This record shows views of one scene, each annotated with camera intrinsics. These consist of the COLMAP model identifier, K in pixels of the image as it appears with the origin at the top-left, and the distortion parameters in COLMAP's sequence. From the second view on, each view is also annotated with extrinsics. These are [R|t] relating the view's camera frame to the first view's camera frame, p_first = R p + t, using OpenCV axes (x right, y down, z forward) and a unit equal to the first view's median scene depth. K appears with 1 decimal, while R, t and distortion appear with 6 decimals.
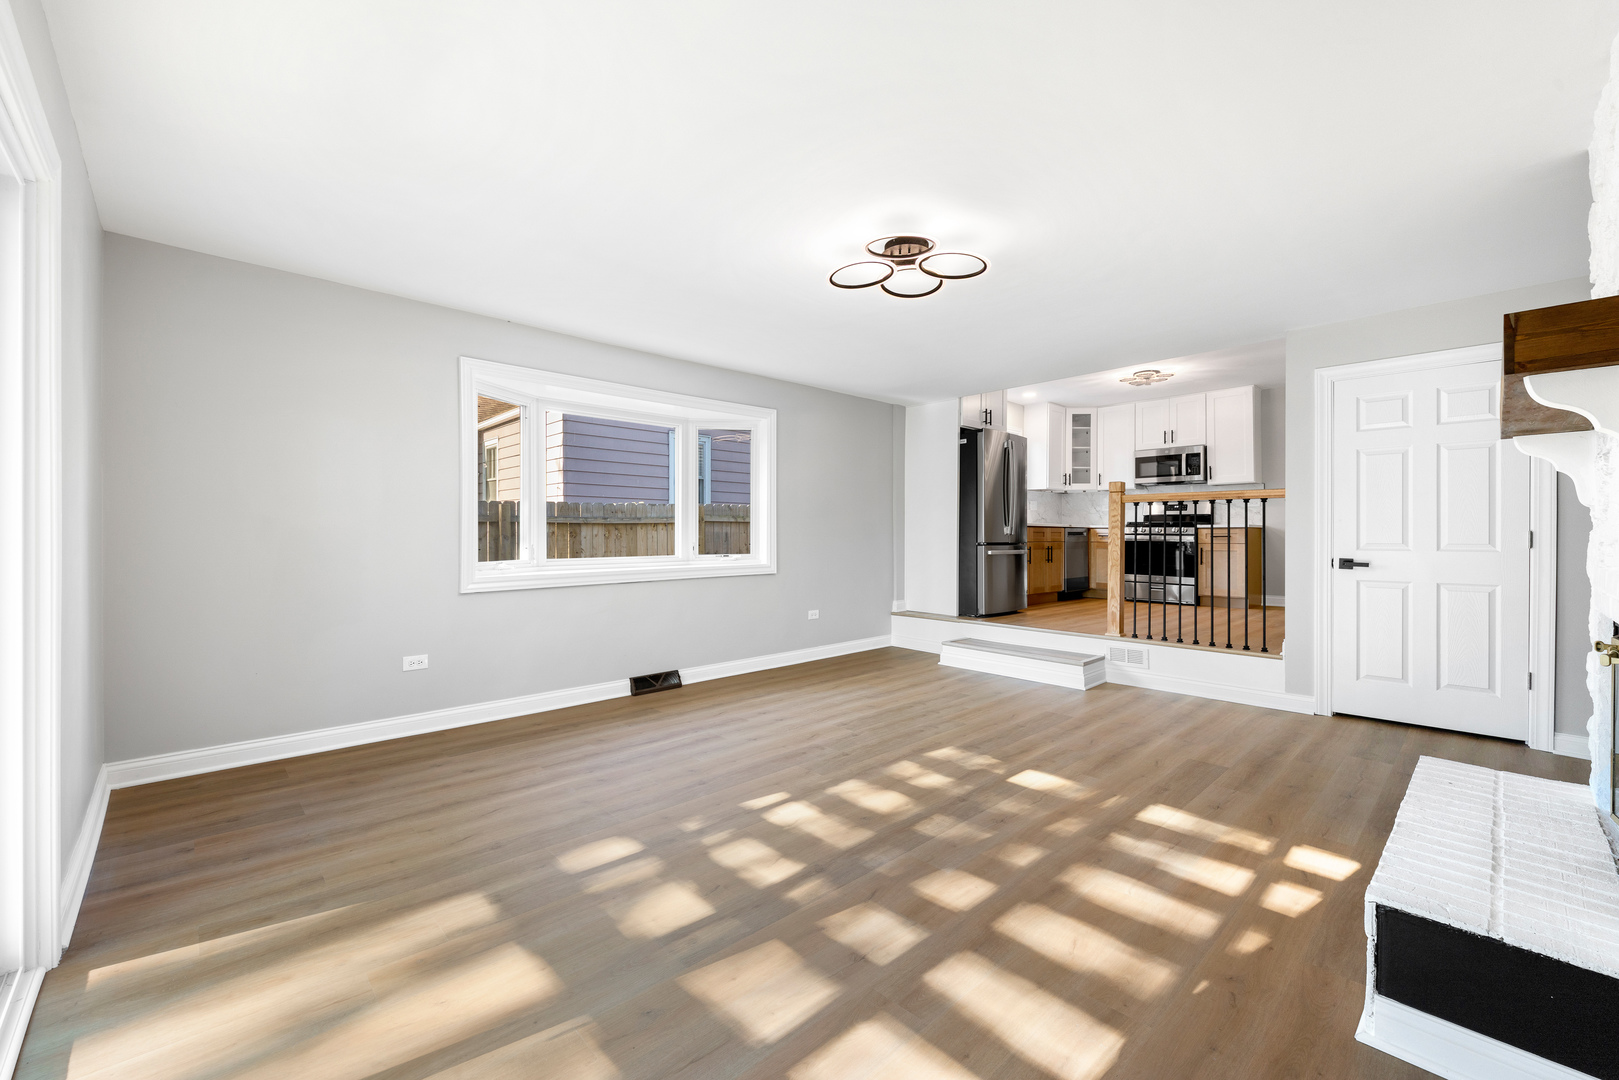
lens RADIAL K [[648.1, 0, 798.5], [0, 648.1, 535.1], [0, 0, 1]] dist [0.001083, 0.000003]
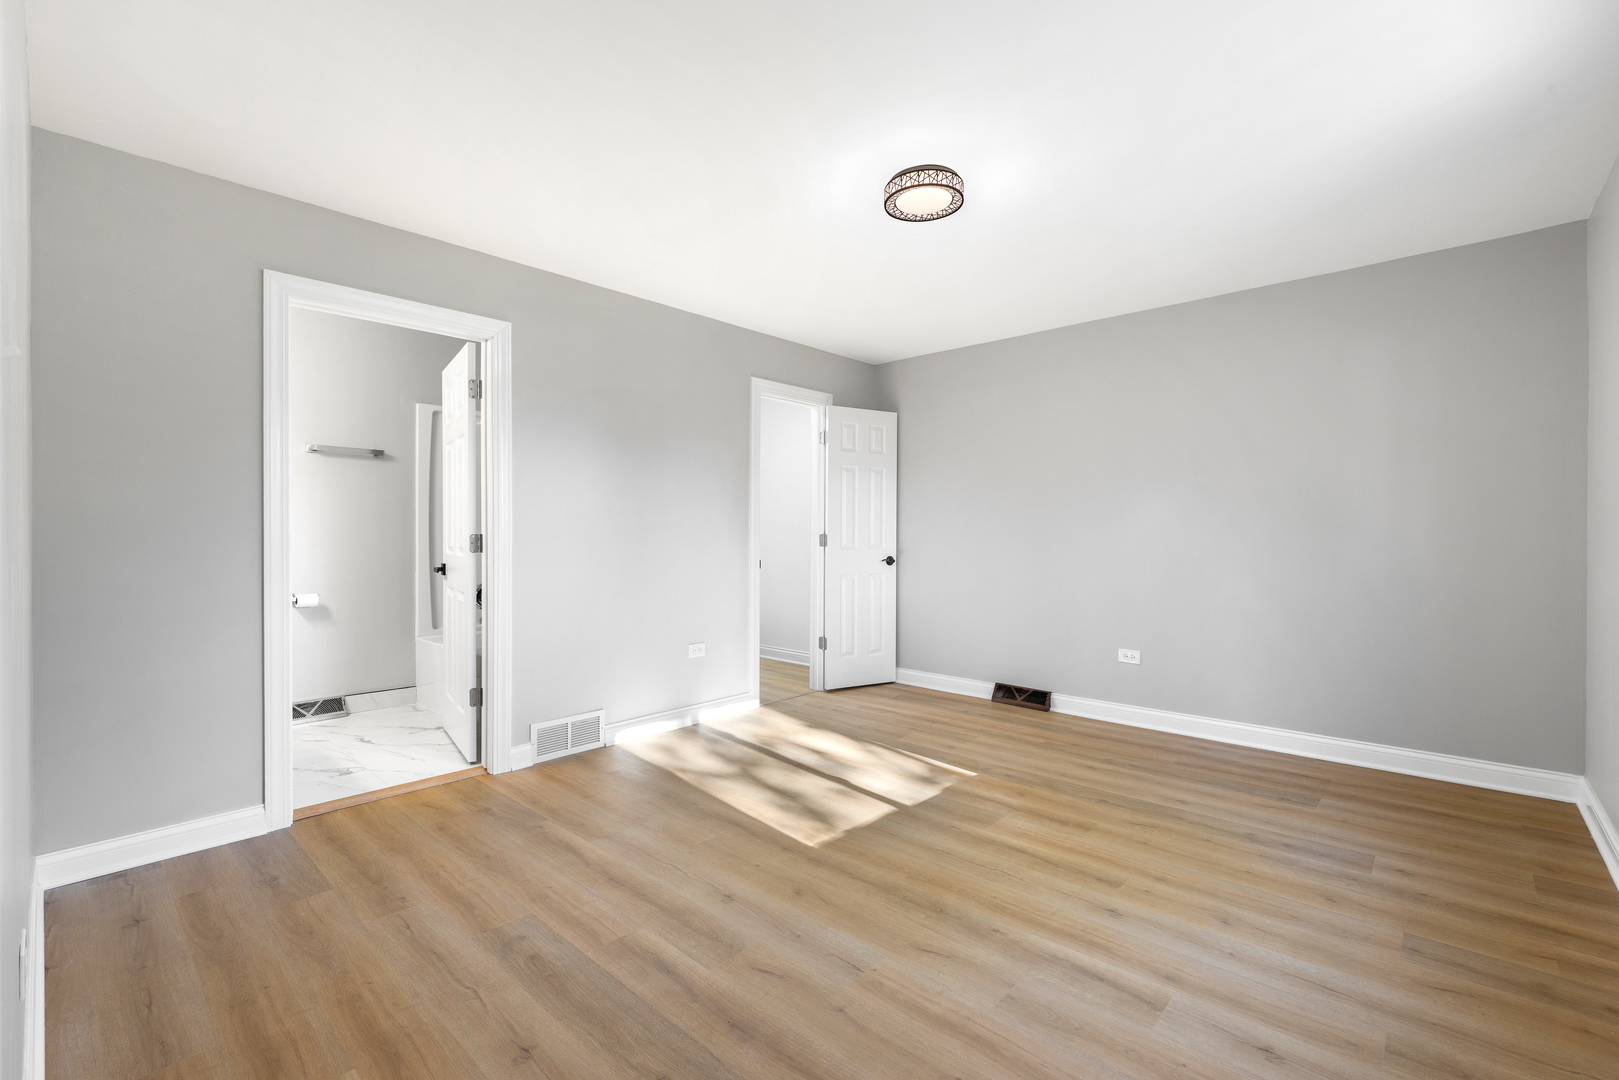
lens RADIAL K [[717.3, 0, 814.6], [0, 717.3, 530.2], [0, 0, 1]] dist [0.001355, -0.000197]
pose [[0.088228, 0.001263, -0.996100, 0.959239], [-0.000136, 0.999999, 0.001256, -0.005791], [0.996100, 0.000025, 0.088228, 0.807122]]
